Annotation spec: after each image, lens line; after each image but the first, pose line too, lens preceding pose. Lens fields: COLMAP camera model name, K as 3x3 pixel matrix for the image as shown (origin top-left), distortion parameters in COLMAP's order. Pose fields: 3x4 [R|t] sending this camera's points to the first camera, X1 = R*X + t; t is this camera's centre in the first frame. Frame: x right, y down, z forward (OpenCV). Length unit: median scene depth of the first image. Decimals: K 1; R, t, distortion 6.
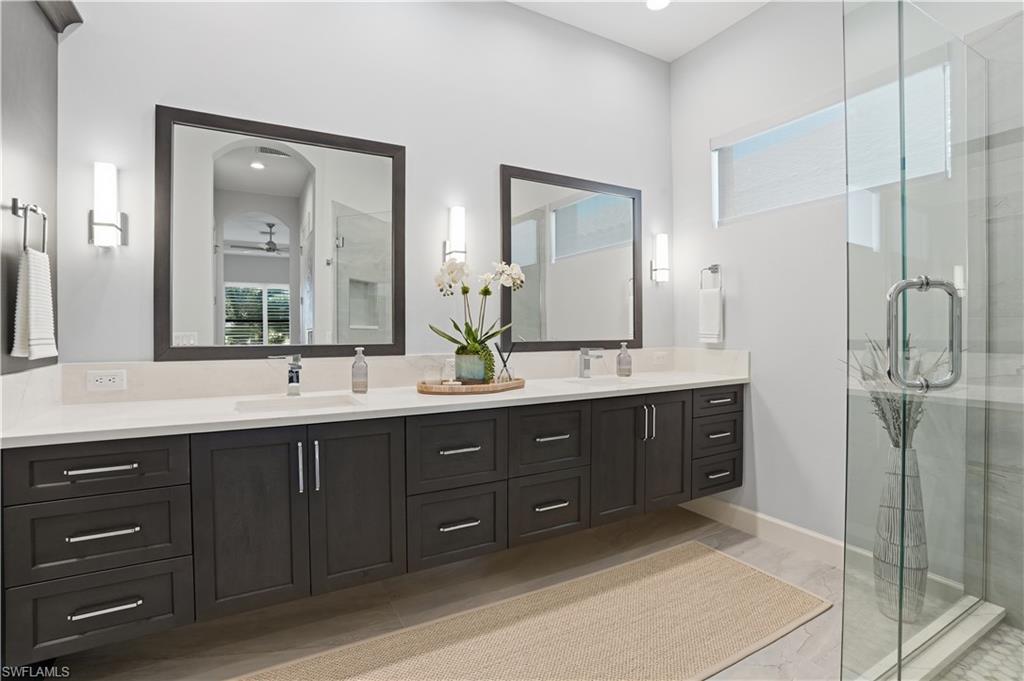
lens RADIAL K [[475.3, 0, 507.4], [0, 475.3, 332.9], [0, 0, 1]] dist [-0.060379, 0.018302]
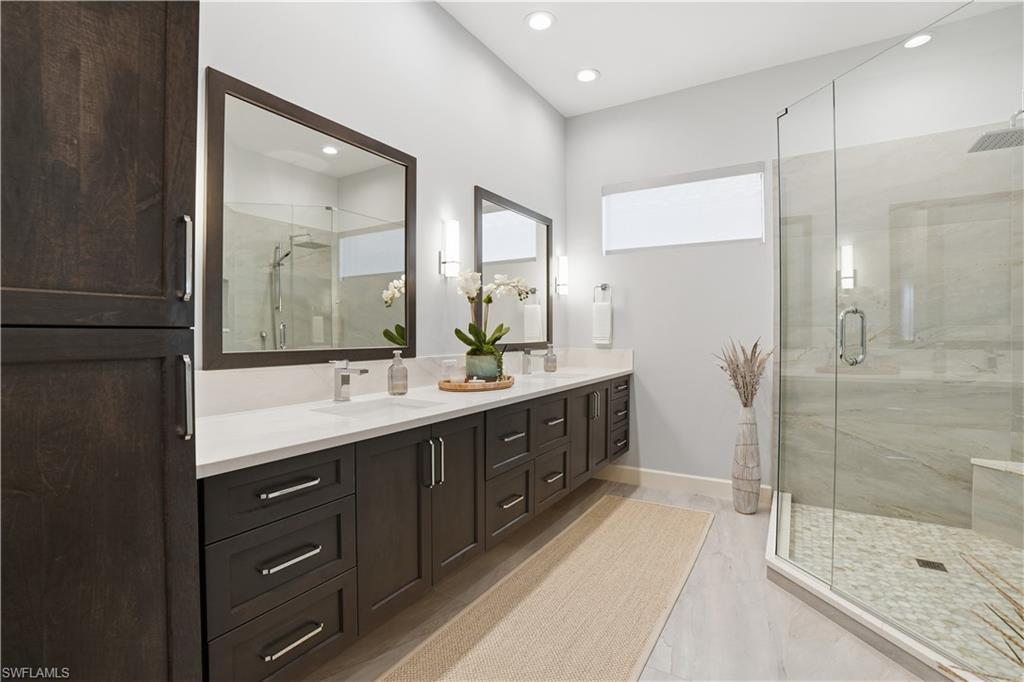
lens RADIAL K [[475.3, 0, 507.4], [0, 475.3, 333.4], [0, 0, 1]] dist [-0.060379, 0.018302]
pose [[0.867704, 0.002563, 0.497075, -0.559859], [0.000217, 0.999985, -0.005535, -0.000259], [-0.497082, 0.004910, 0.867690, -0.008888]]
